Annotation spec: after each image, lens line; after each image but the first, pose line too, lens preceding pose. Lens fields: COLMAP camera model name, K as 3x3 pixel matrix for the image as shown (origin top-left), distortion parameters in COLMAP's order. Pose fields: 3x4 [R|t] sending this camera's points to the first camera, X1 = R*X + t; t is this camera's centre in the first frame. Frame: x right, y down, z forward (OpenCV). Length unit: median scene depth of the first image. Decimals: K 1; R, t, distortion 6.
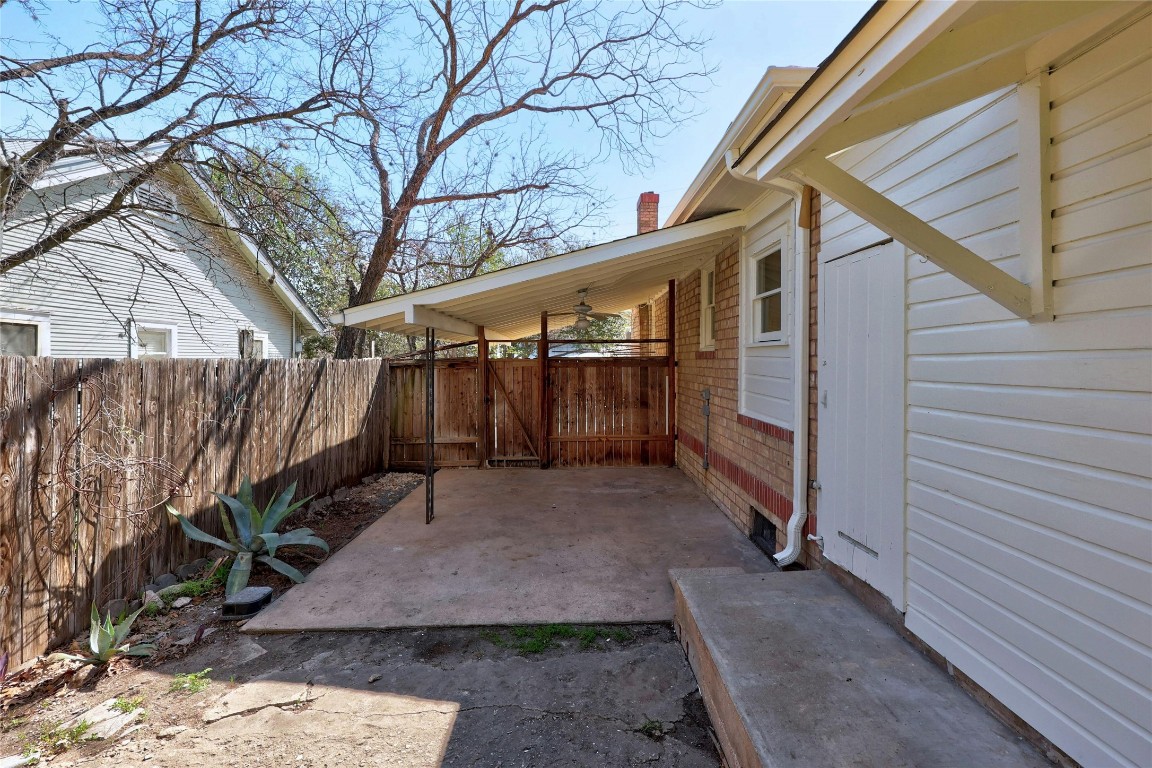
lens RADIAL K [[472.6, 0, 581.4], [0, 472.6, 374.6], [0, 0, 1]] dist [0.002103, 0.000096]
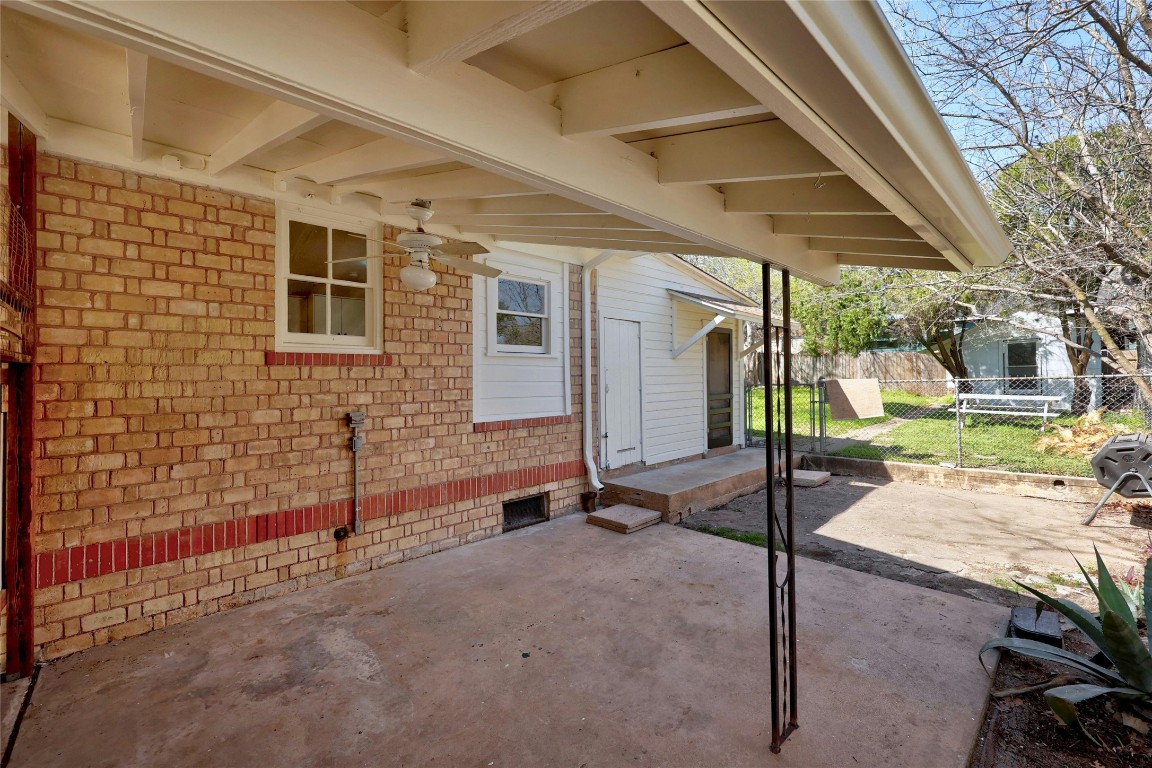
lens RADIAL K [[472.6, 0, 581.4], [0, 472.6, 374.6], [0, 0, 1]] dist [0.002103, 0.000096]
pose [[-0.660709, 0.025770, 0.750200, -0.736354], [0.042590, 0.999088, 0.003190, -0.016004], [-0.749433, 0.034058, -0.661203, 1.976793]]
